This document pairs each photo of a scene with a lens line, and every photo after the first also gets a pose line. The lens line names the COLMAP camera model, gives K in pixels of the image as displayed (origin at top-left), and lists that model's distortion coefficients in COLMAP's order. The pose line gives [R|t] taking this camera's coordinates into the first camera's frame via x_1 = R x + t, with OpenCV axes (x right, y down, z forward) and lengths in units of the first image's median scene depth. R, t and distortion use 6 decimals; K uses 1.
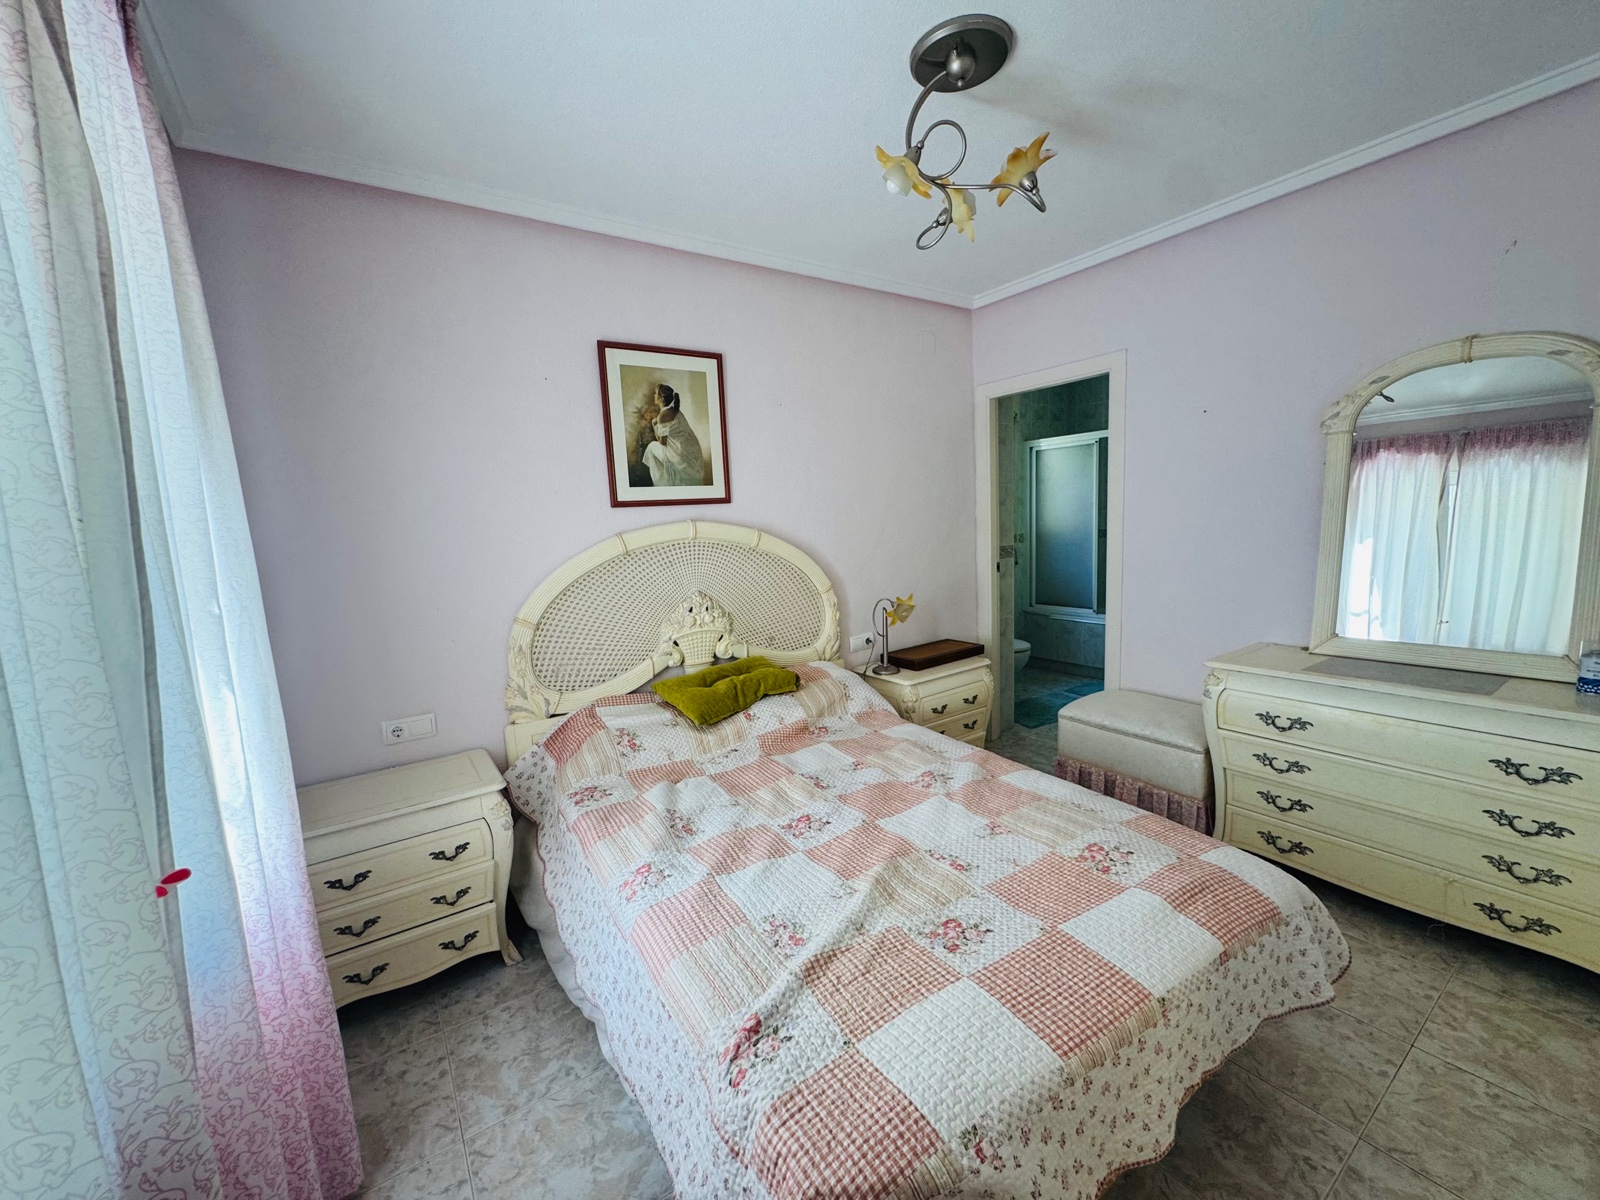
lens RADIAL K [[637.9, 0, 798.7], [0, 637.9, 601.2], [0, 0, 1]] dist [-0.002087, 0.000156]
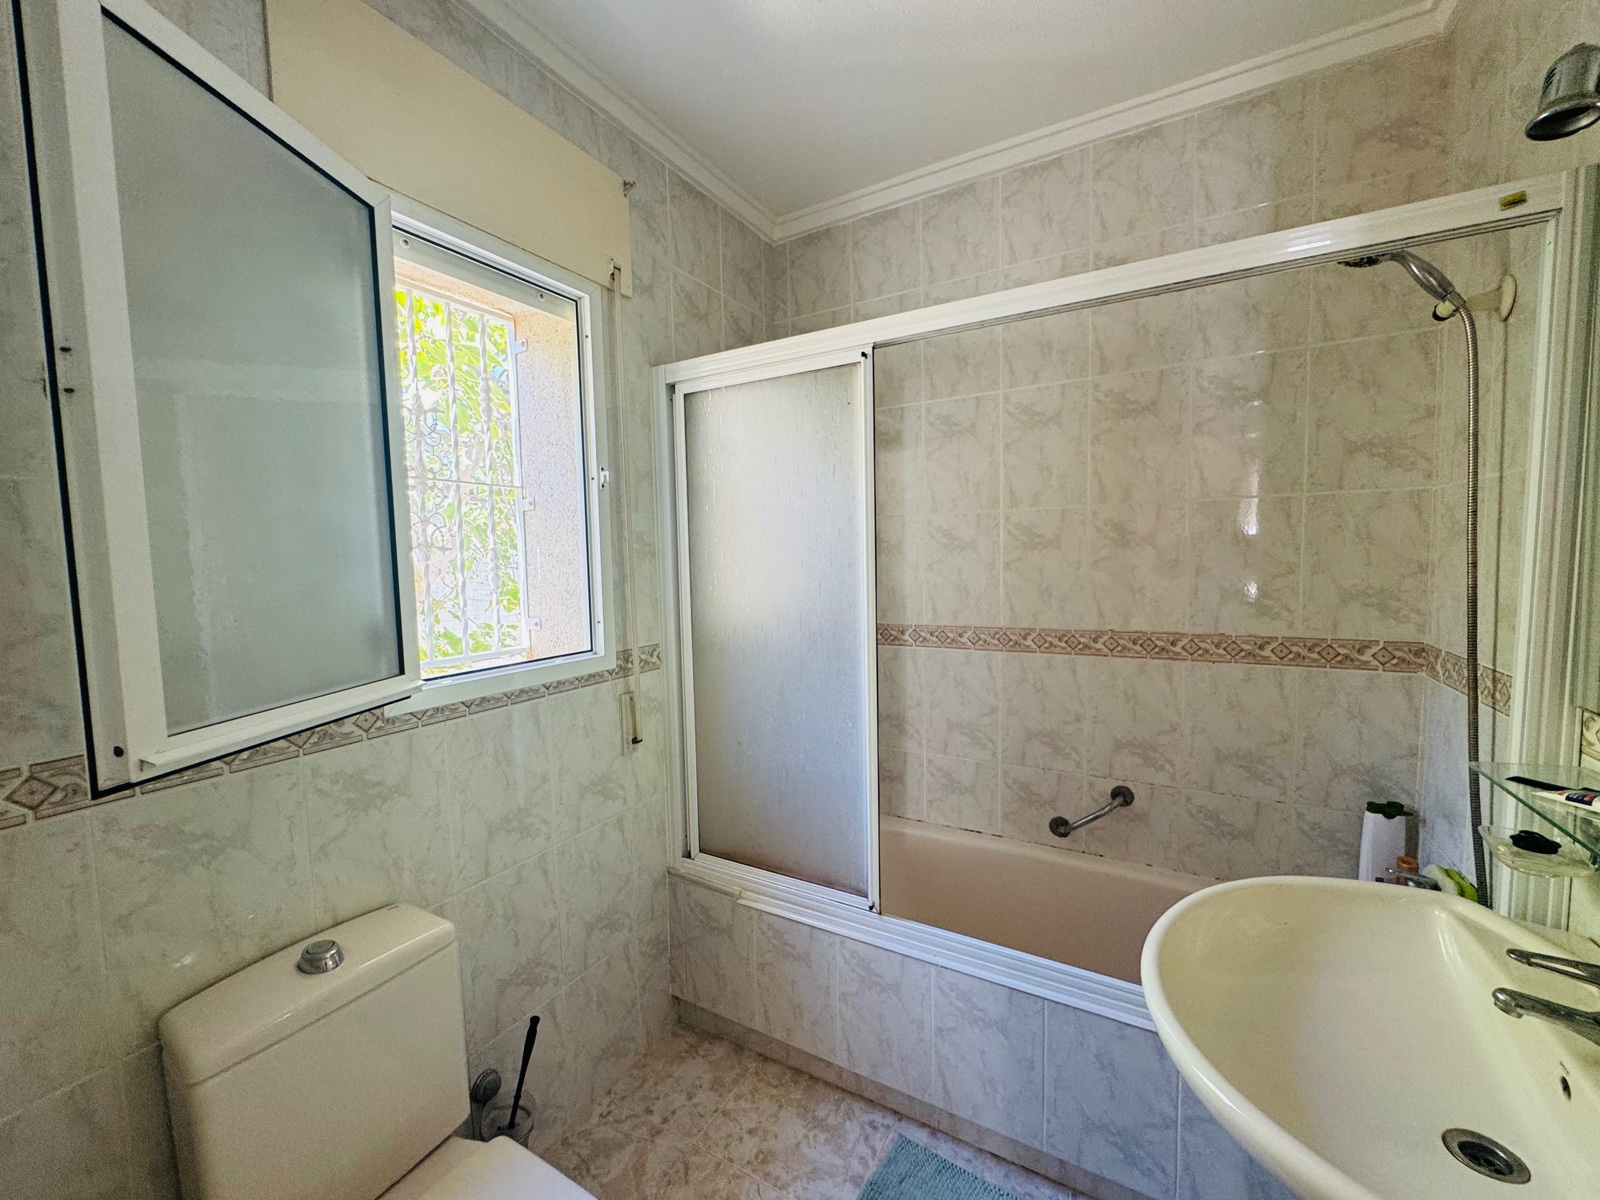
lens RADIAL K [[637.9, 0, 800.6], [0, 637.9, 601.4], [0, 0, 1]] dist [-0.002087, 0.000156]
pose [[0.900833, -0.002512, 0.434159, 0.746315], [0.033887, 0.997339, -0.064542, -0.283017], [-0.432841, 0.072854, 0.898521, 1.814693]]
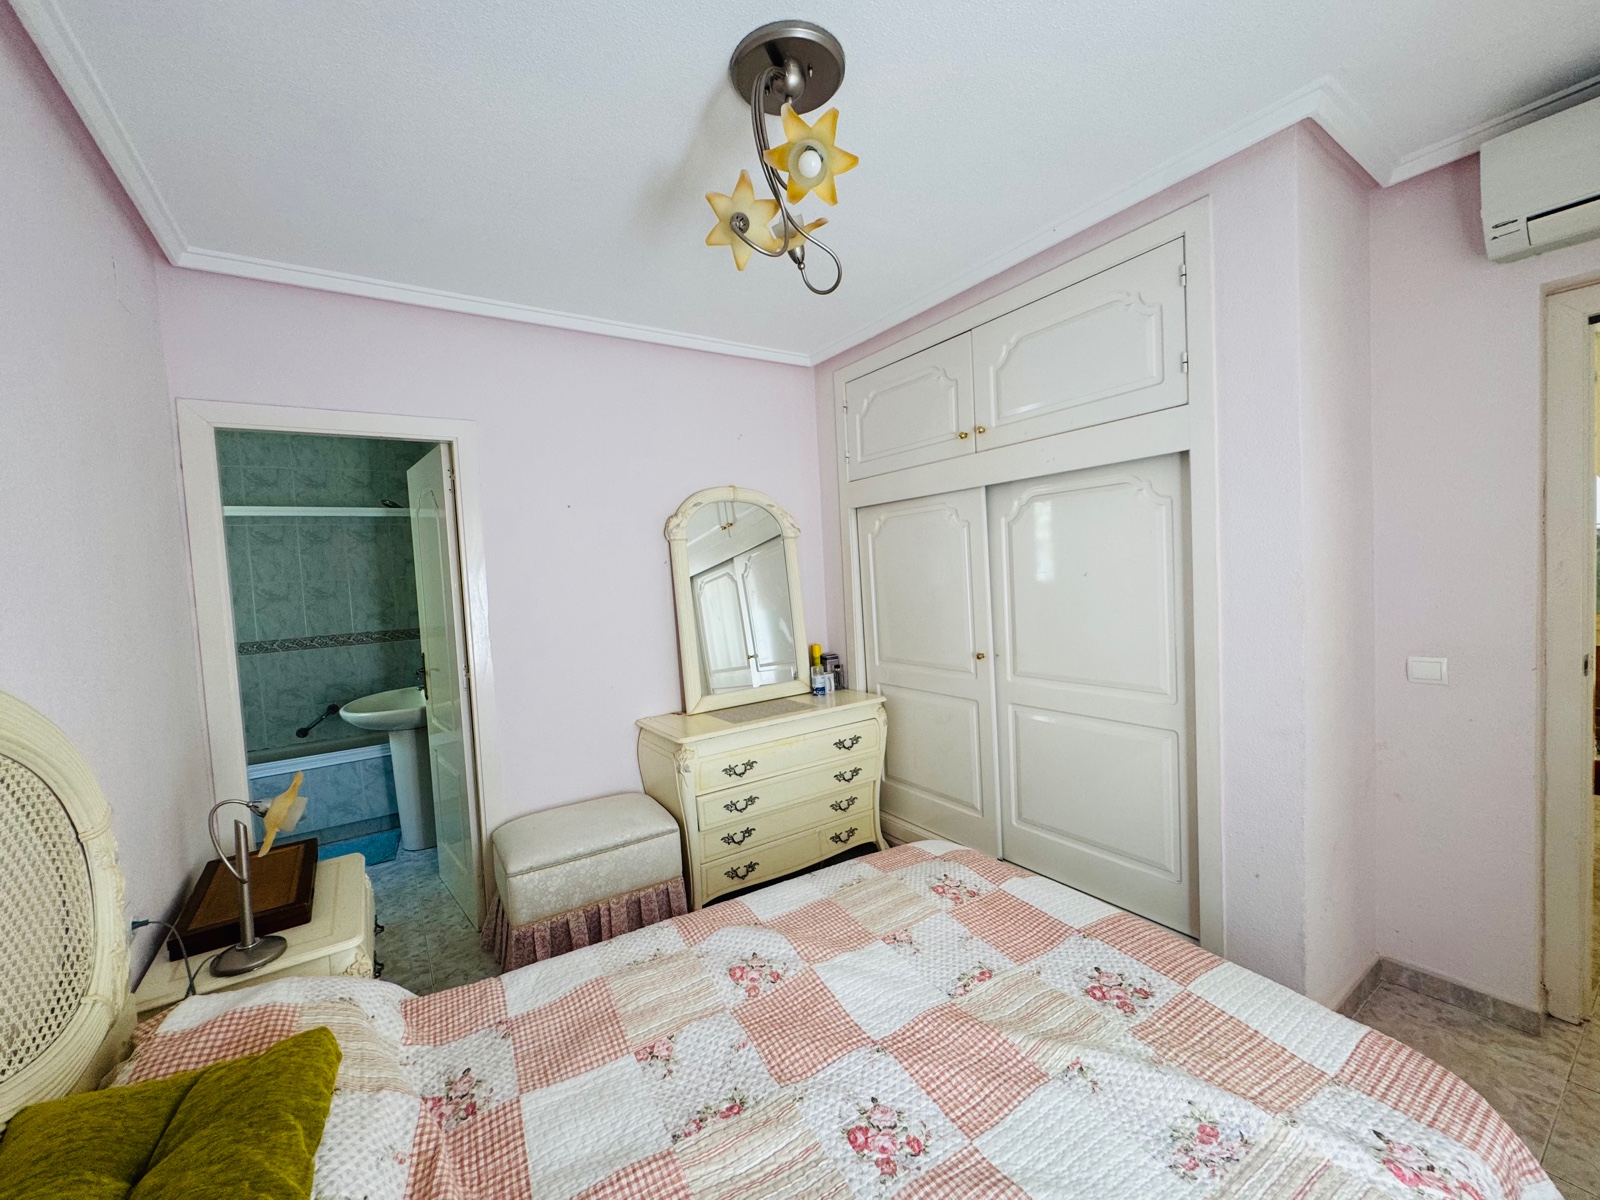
lens RADIAL K [[637.9, 0, 794.3], [0, 637.9, 602.6], [0, 0, 1]] dist [-0.002087, 0.000156]
pose [[0.016929, -0.000752, 0.999856, -0.492658], [0.180556, 0.983562, -0.002317, -0.109233], [-0.983419, 0.180570, 0.016786, 0.879834]]
